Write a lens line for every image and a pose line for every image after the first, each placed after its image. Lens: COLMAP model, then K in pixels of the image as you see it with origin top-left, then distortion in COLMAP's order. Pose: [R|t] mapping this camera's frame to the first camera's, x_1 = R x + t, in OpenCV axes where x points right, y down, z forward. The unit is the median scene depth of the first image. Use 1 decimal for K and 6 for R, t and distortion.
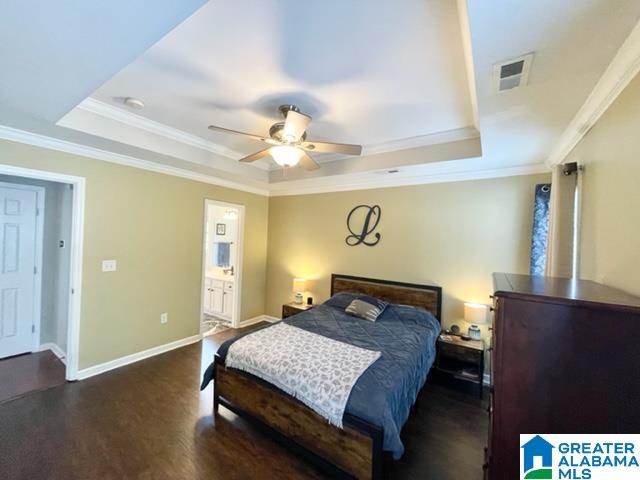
lens RADIAL K [[258.4, 0, 320.3], [0, 258.4, 238.7], [0, 0, 1]] dist [-0.002776, 0.000732]
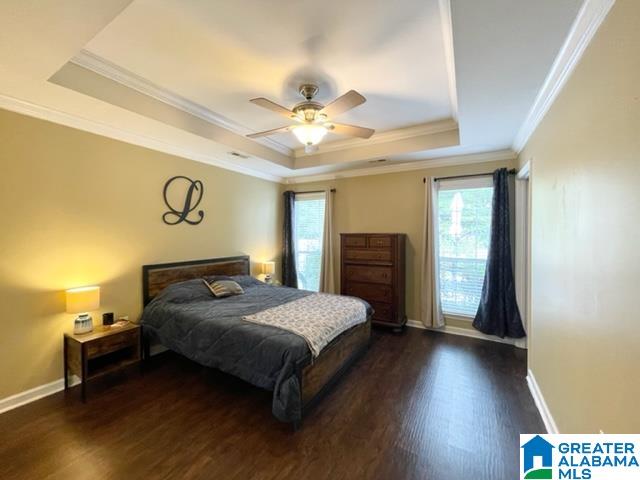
lens RADIAL K [[258.4, 0, 319.3], [0, 258.4, 238.6], [0, 0, 1]] dist [-0.002776, 0.000732]
pose [[-0.069756, -0.043018, 0.996636, -0.720619], [0.001487, 0.999064, 0.043227, 0.037553], [-0.997563, 0.004497, -0.069627, 0.623878]]
